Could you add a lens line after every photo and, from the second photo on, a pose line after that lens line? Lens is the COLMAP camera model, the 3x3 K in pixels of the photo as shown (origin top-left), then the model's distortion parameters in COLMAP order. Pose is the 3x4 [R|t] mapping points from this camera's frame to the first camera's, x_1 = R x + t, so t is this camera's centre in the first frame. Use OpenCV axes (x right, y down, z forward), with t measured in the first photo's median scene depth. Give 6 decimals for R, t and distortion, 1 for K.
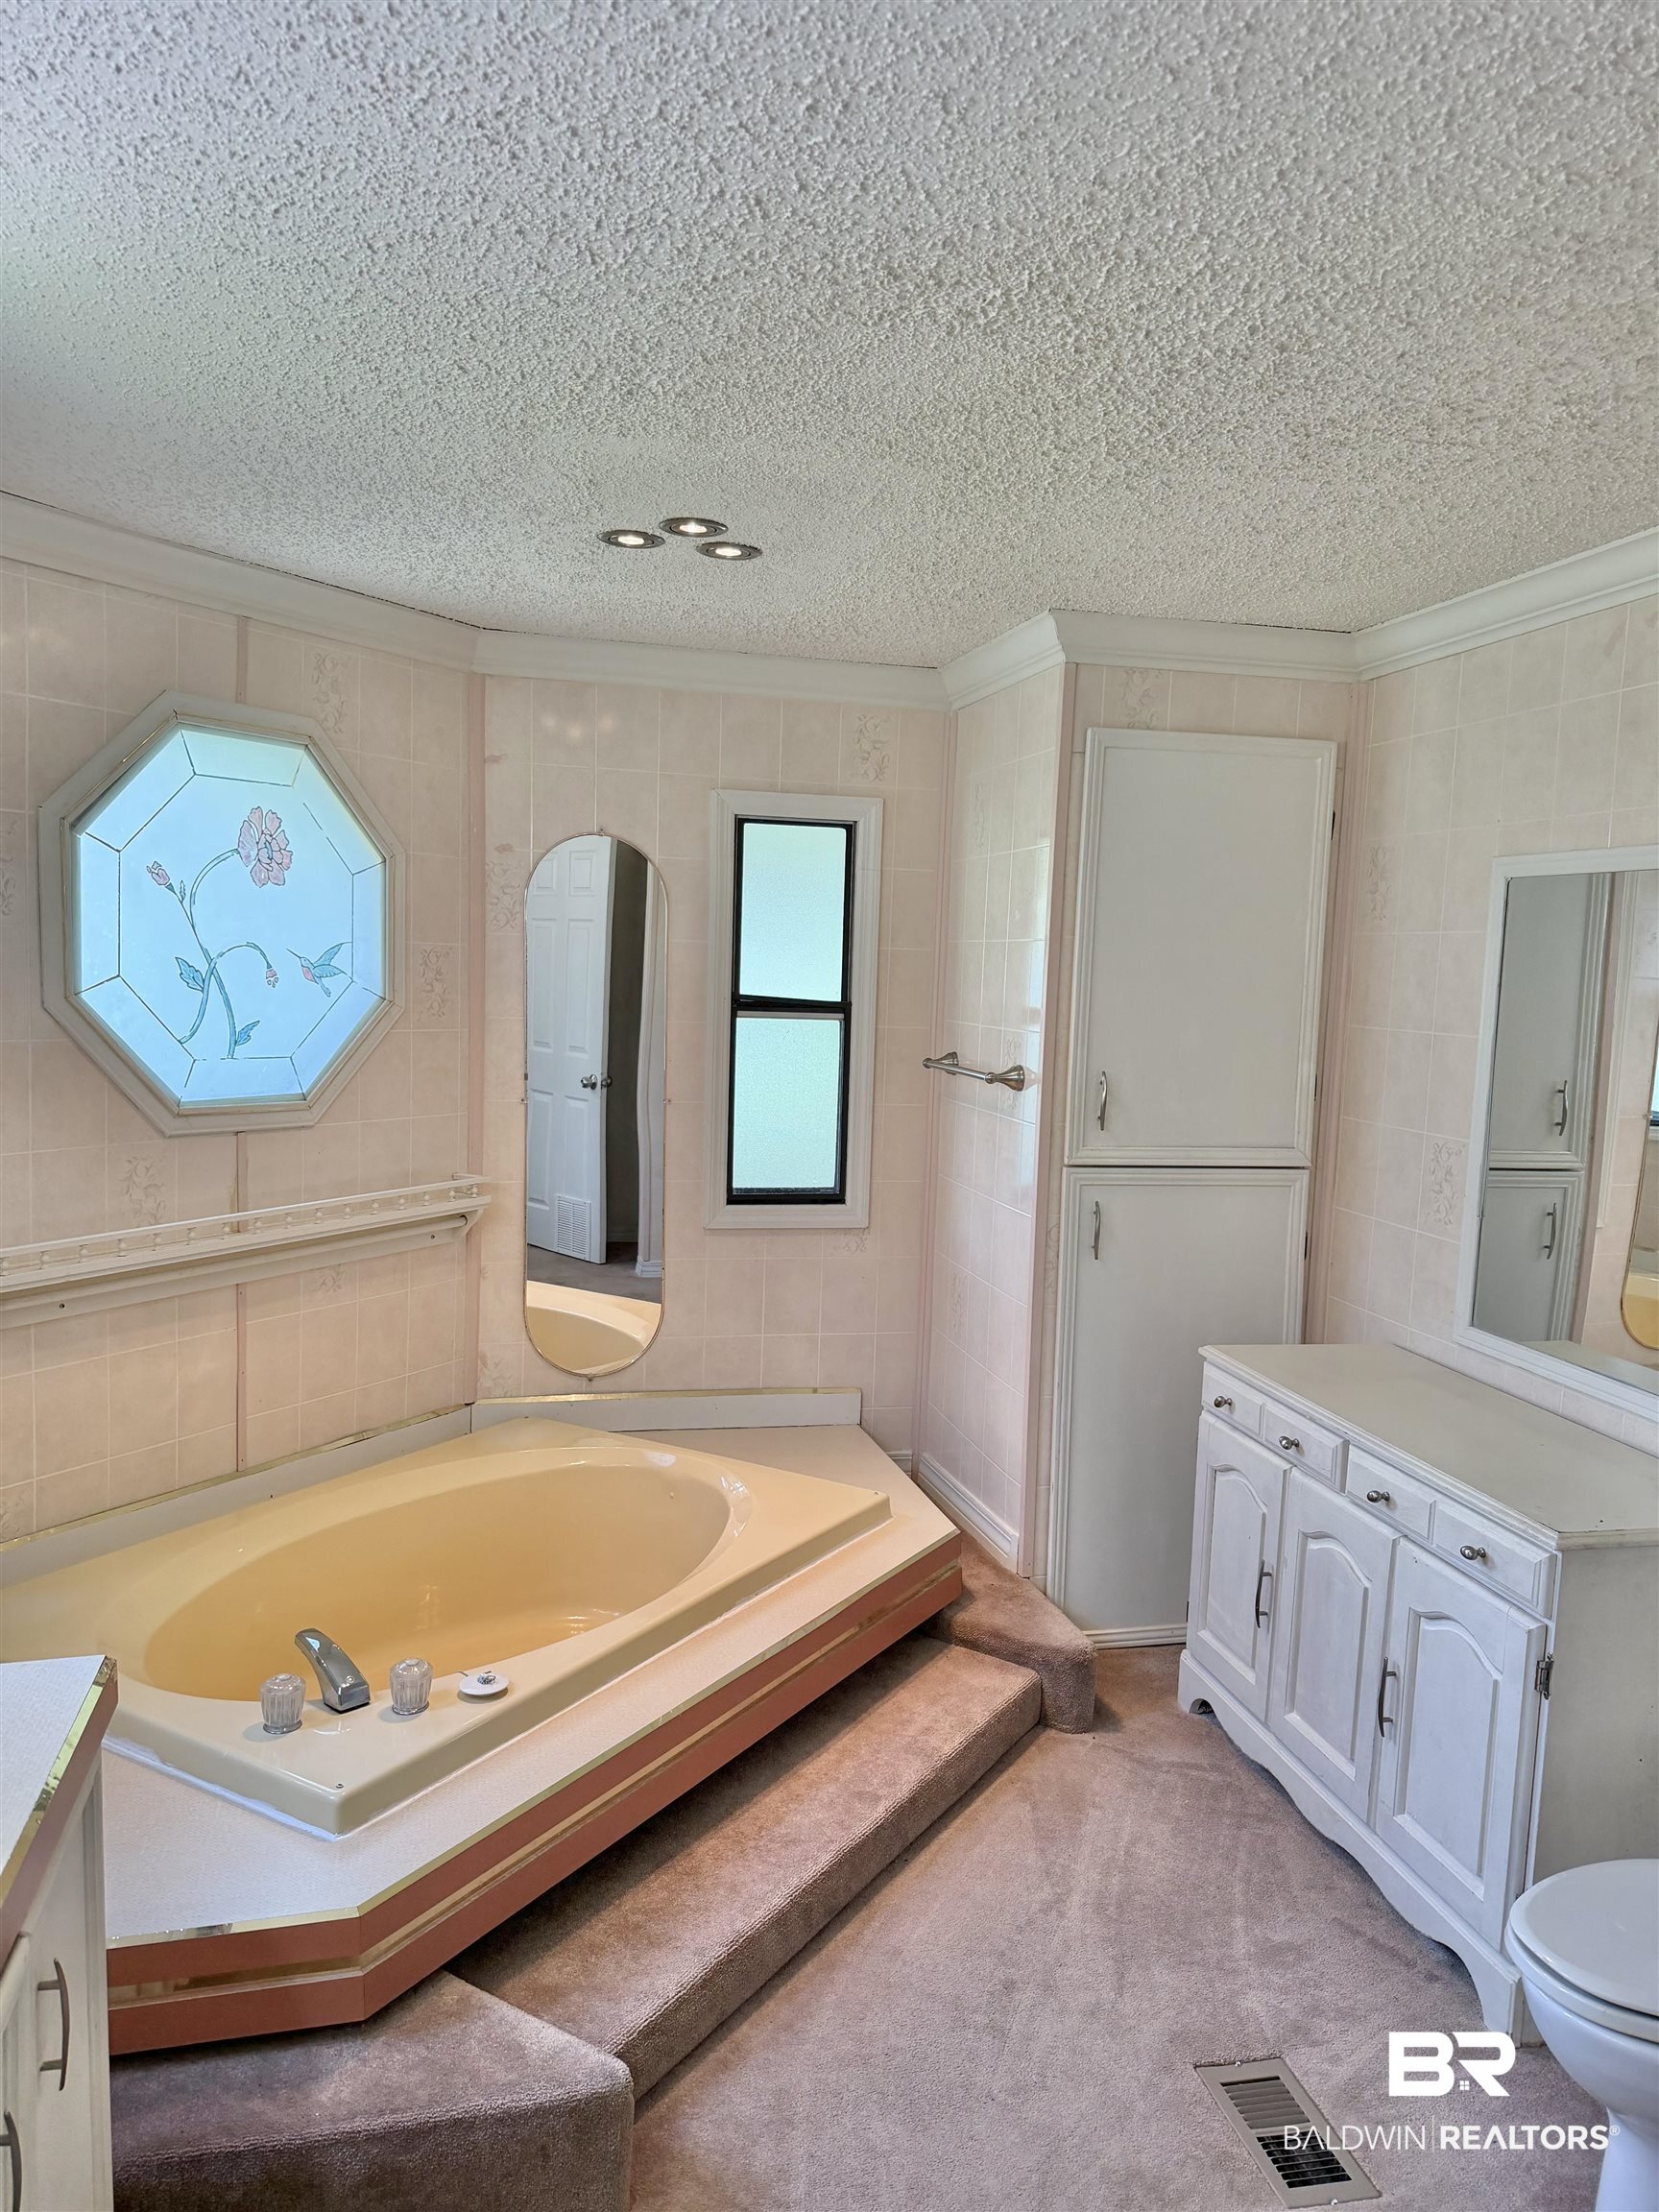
lens RADIAL K [[1586.3, 0, 827.5], [0, 1586.3, 1091.6], [0, 0, 1]] dist [0.063116, -0.062795]
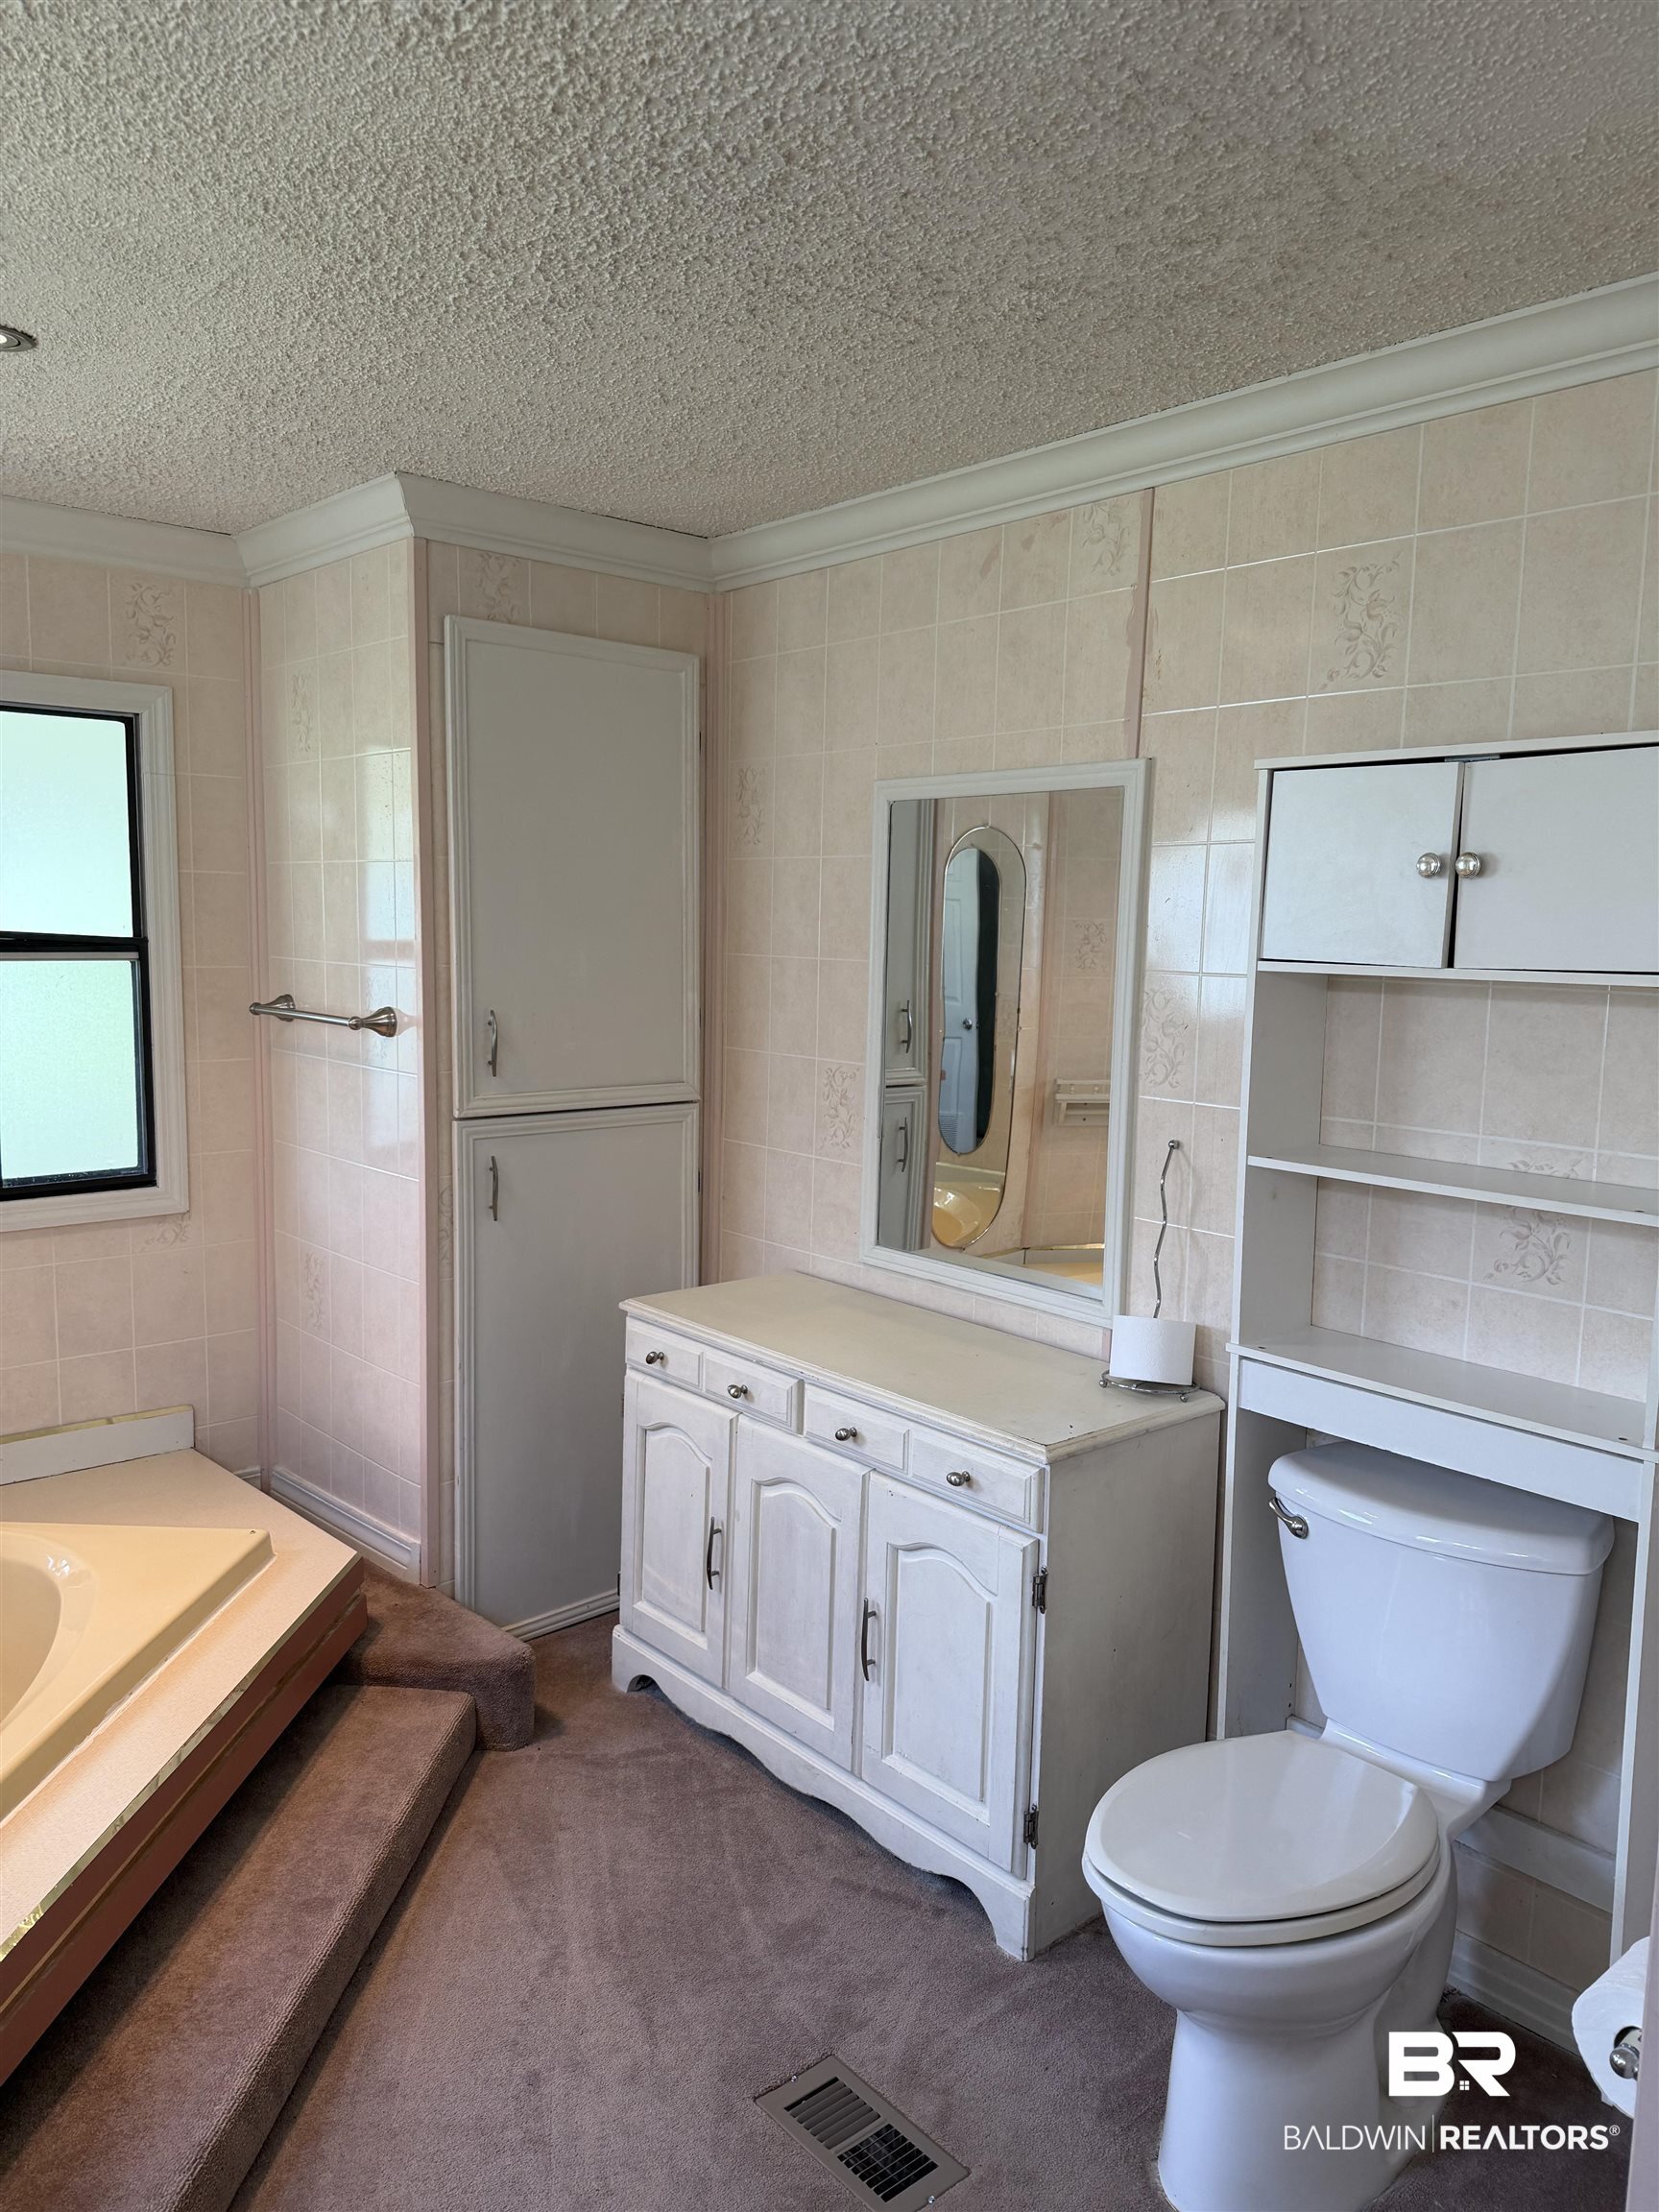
lens RADIAL K [[1586.3, 0, 827.5], [0, 1586.3, 1091.6], [0, 0, 1]] dist [0.063116, -0.062795]
pose [[0.882828, -0.067014, 0.464892, -0.091125], [0.048677, 0.997494, 0.051352, -0.004047], [-0.467168, -0.022705, 0.883877, 0.147449]]
